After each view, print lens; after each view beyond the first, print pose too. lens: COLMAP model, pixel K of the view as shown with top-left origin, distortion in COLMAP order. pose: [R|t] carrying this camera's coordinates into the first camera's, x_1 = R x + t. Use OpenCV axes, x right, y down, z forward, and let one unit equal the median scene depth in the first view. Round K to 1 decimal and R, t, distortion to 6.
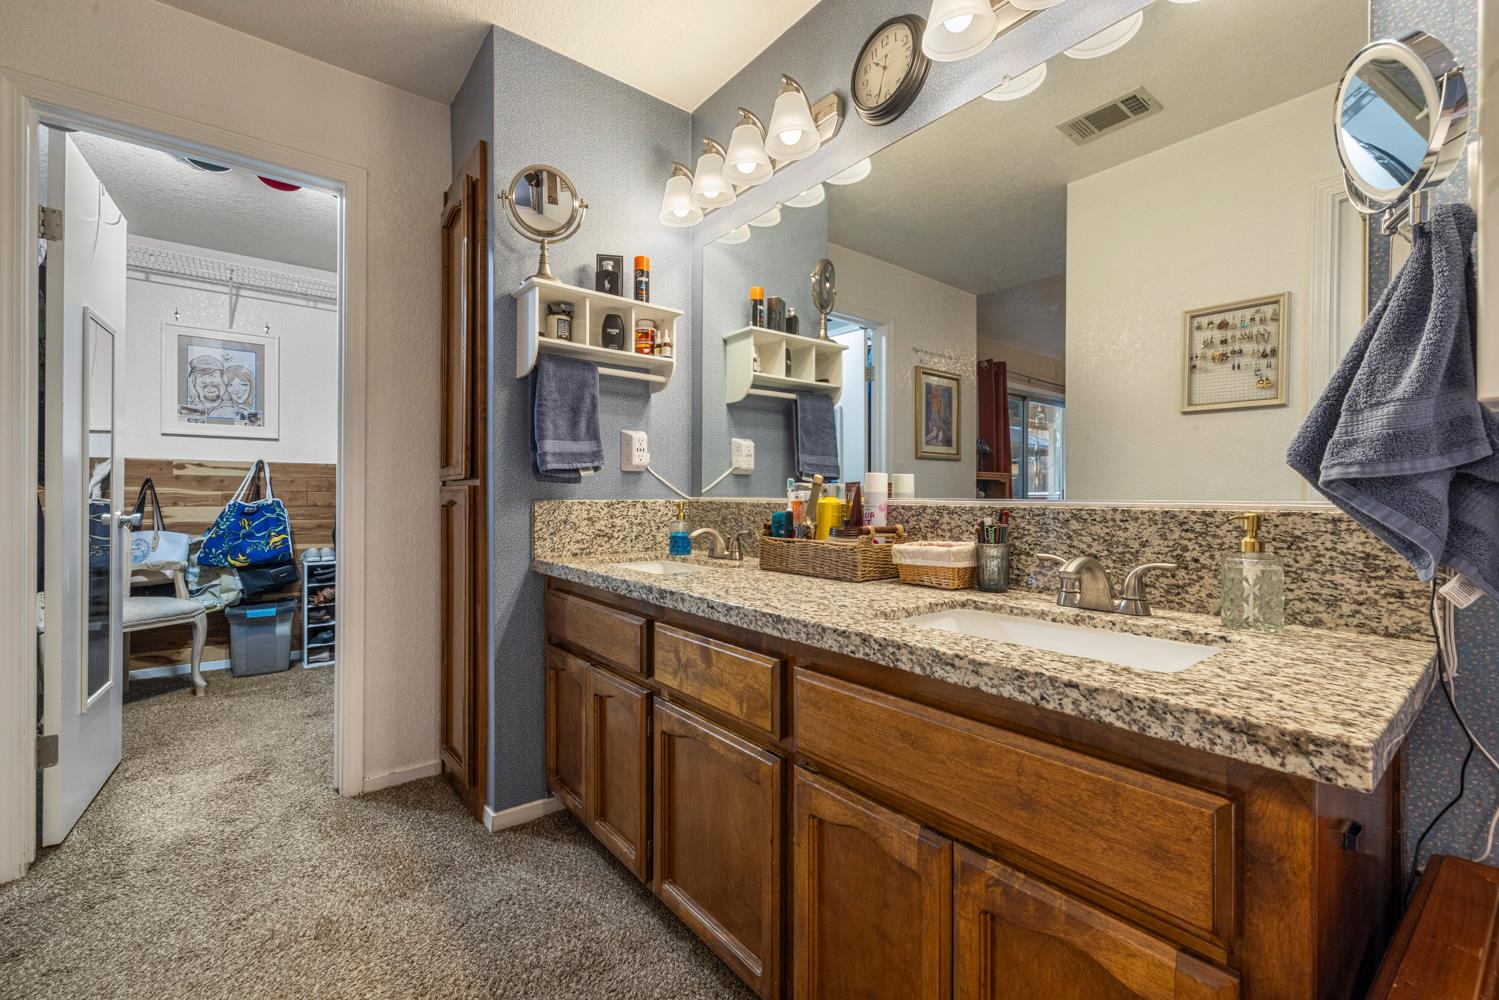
lens RADIAL K [[631.9, 0, 747.0], [0, 631.9, 497.6], [0, 0, 1]] dist [-0.000259, -0.000086]
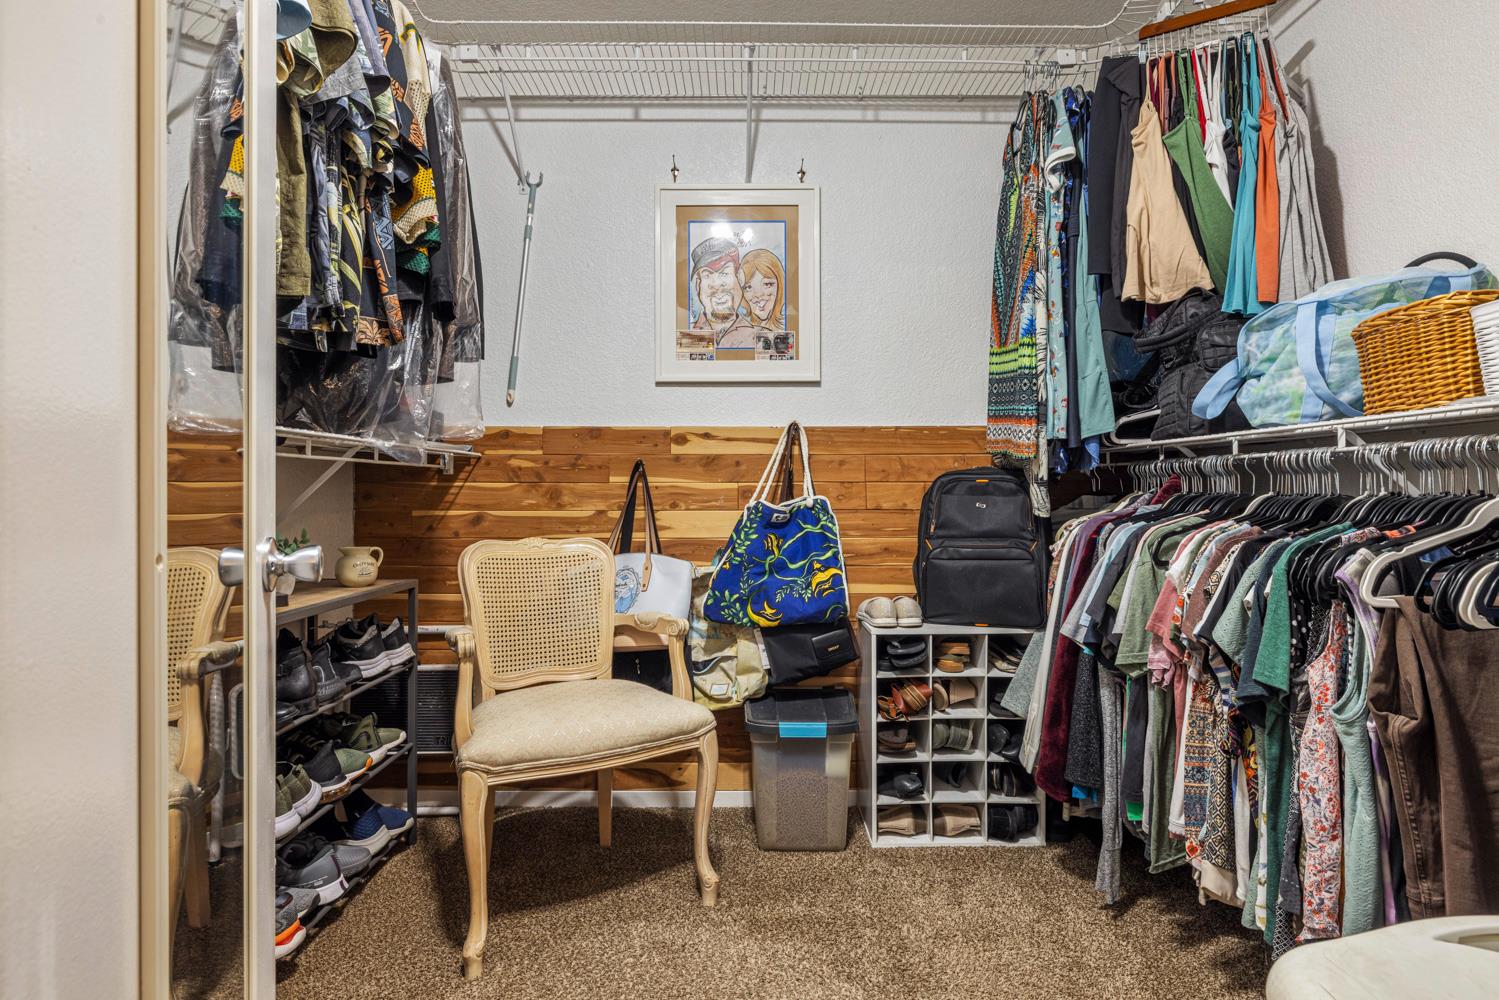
lens RADIAL K [[820.5, 0, 750.8], [0, 820.5, 497.1], [0, 0, 1]] dist [0.002378, 0.000054]
pose [[0.786466, -0.002042, -0.617630, -0.395280], [0.004930, 0.999983, 0.002971, 0.000337], [0.617614, -0.005382, 0.786463, 0.462109]]
